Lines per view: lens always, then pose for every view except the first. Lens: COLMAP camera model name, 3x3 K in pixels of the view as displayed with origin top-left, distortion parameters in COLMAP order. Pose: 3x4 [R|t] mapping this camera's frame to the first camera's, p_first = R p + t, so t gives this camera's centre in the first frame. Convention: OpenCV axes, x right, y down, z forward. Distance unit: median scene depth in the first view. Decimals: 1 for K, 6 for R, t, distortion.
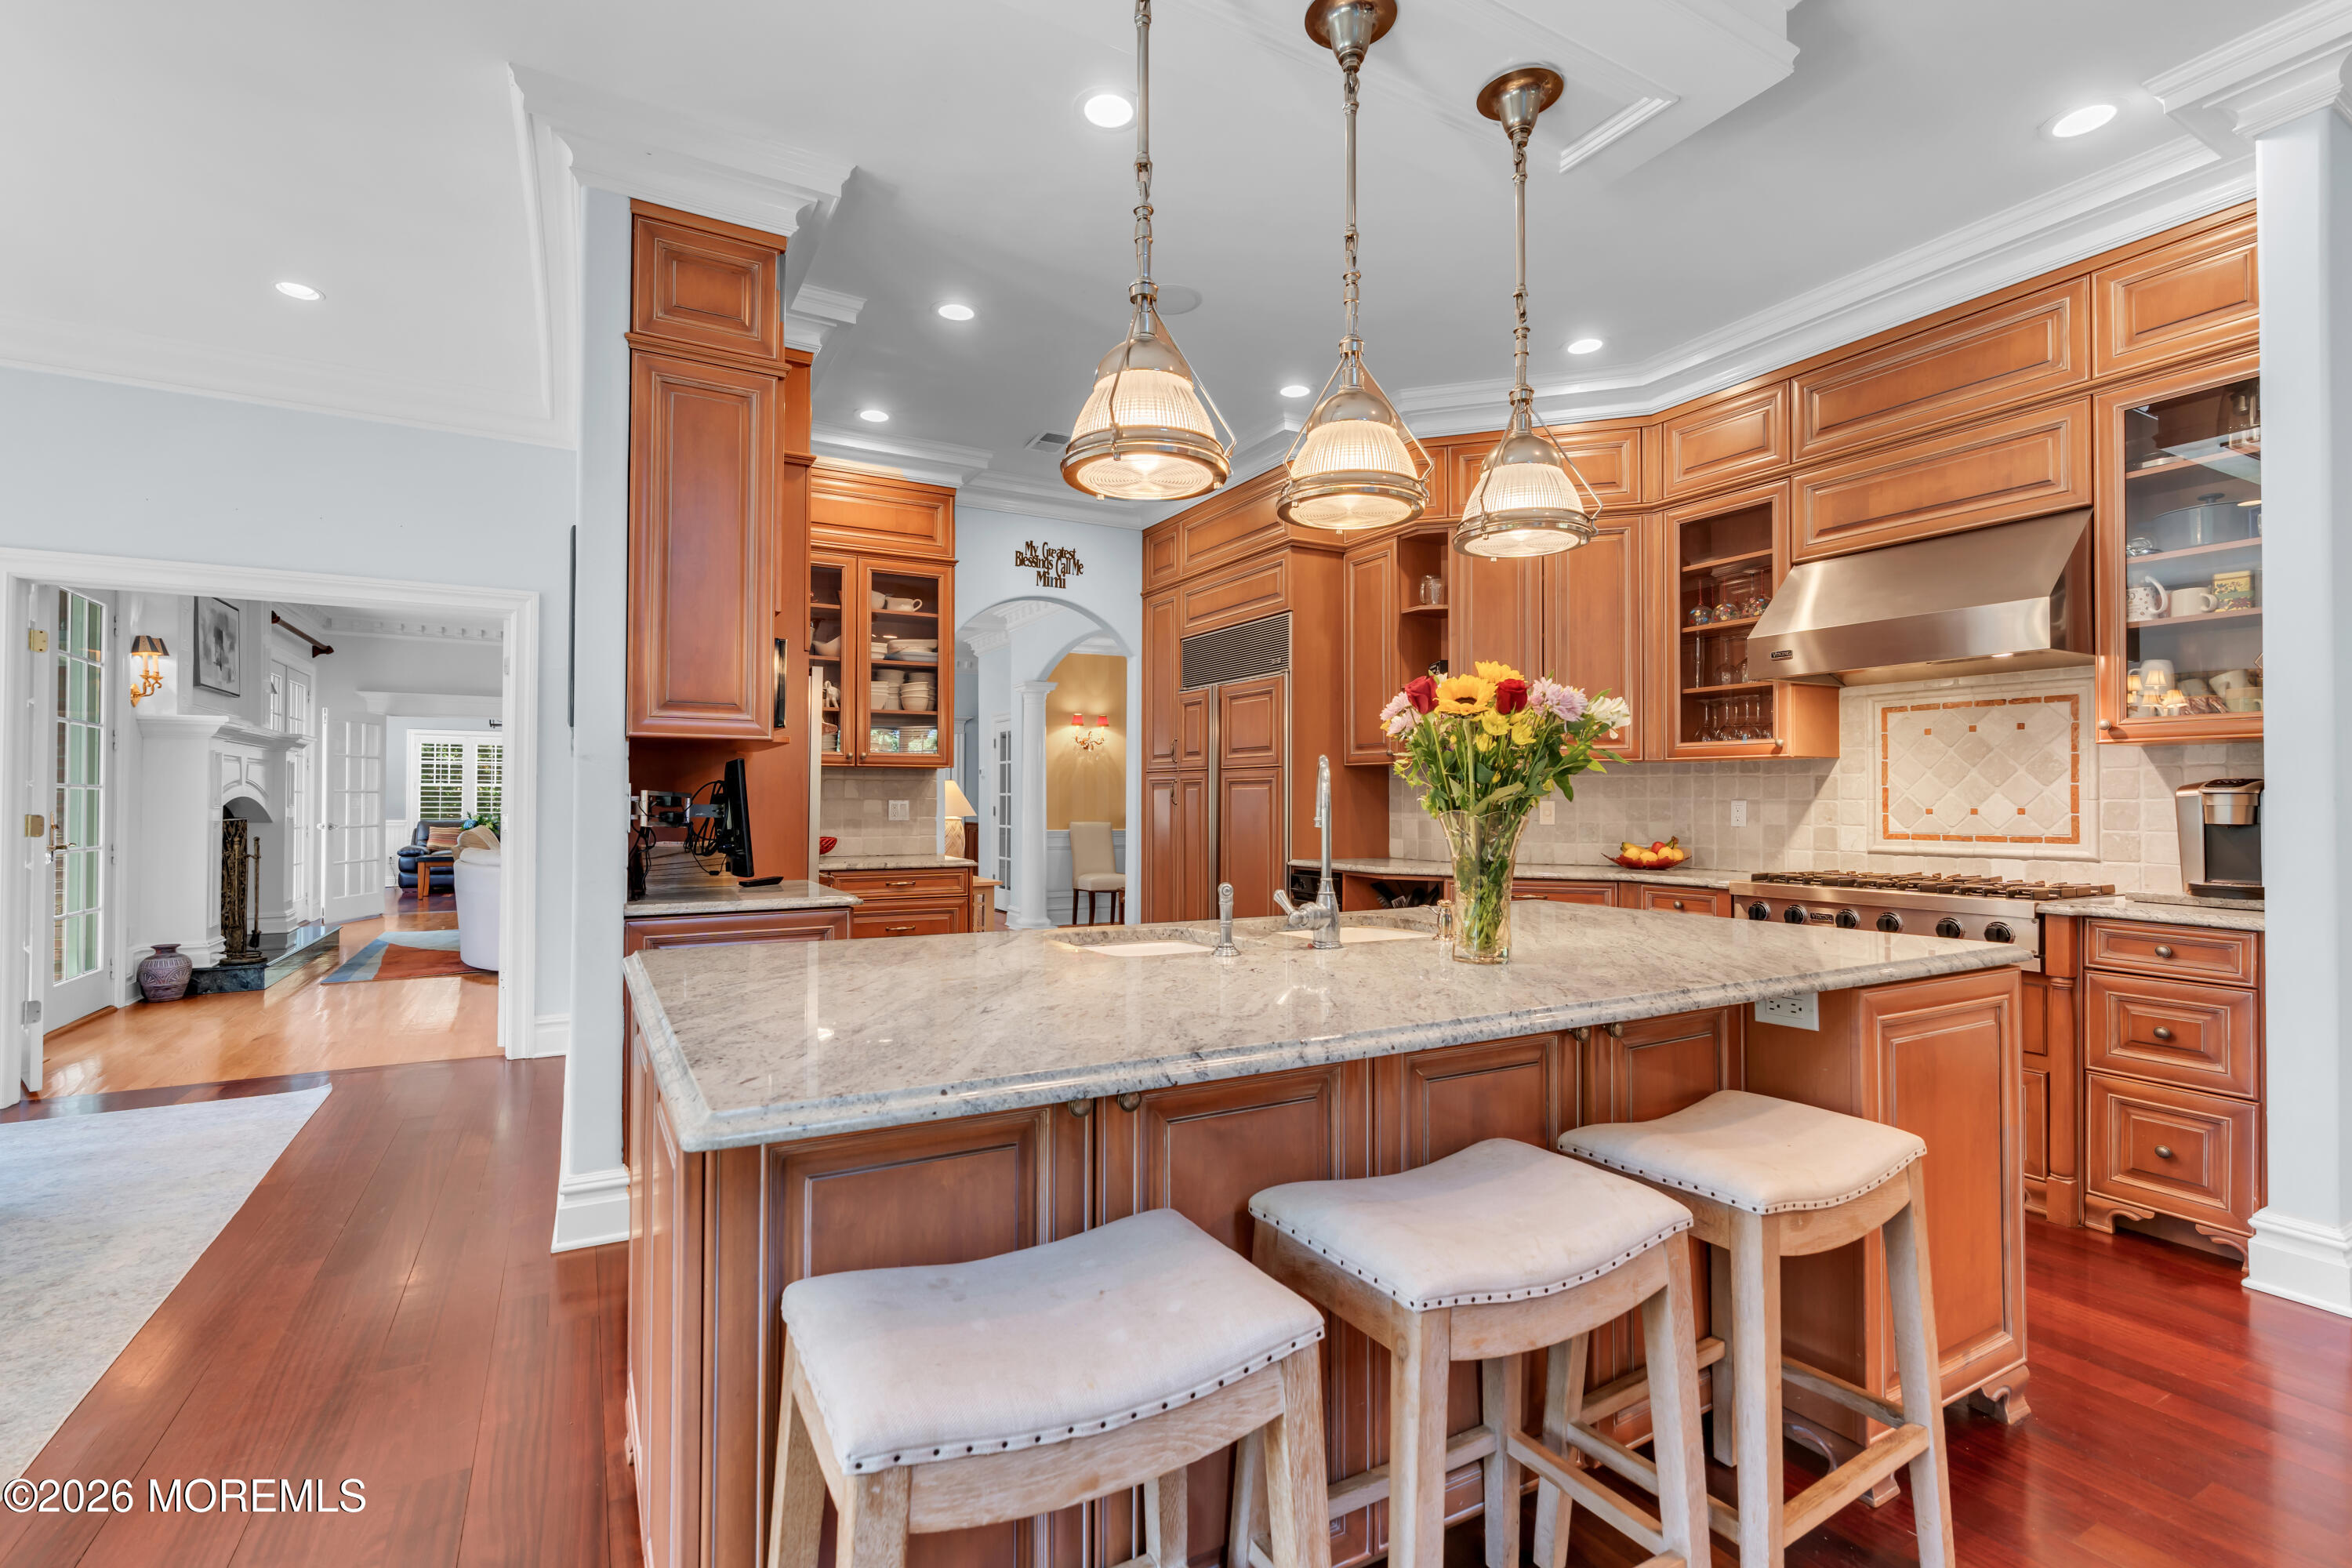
lens RADIAL K [[1042.2, 0, 1151.9], [0, 1042.2, 783.7], [0, 0, 1]] dist [0.000919, 0.001326]
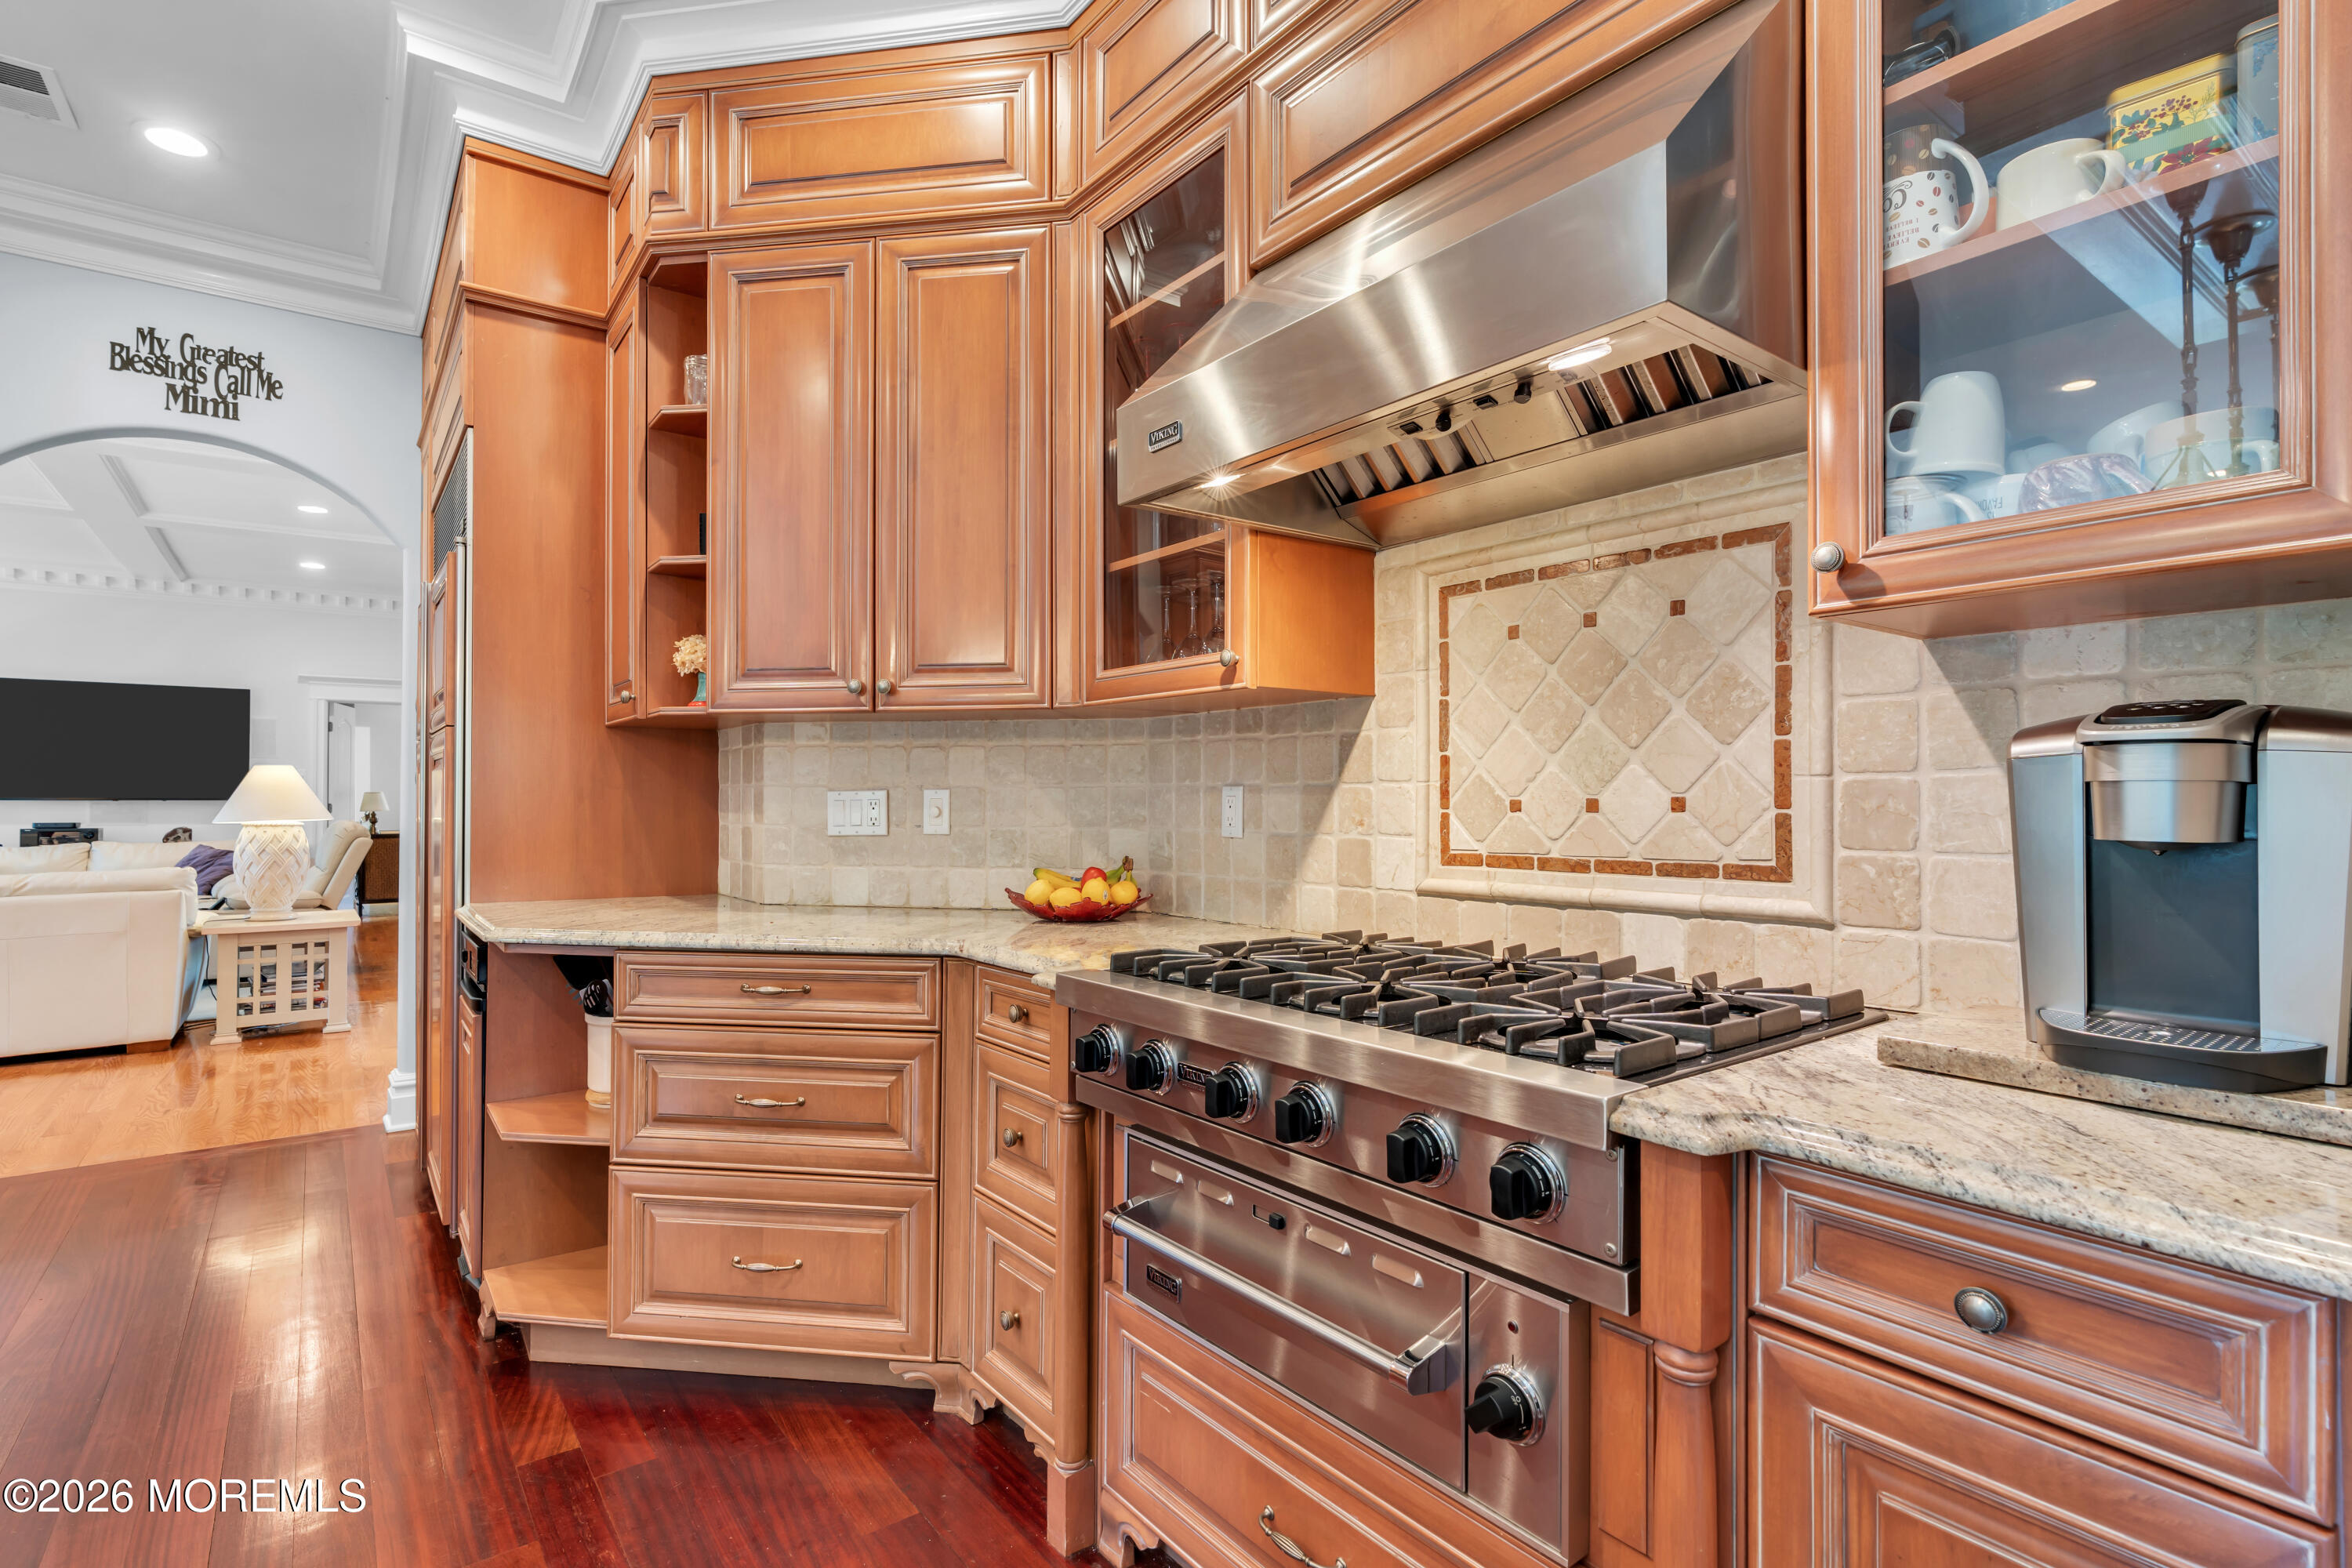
lens RADIAL K [[1042.2, 0, 1192.9], [0, 1042.2, 787.3], [0, 0, 1]] dist [0.000919, 0.001326]
pose [[0.990647, -0.004784, 0.136368, 0.548680], [0.003789, 0.999964, 0.007555, 0.014578], [-0.136399, -0.006968, 0.990629, 0.572388]]
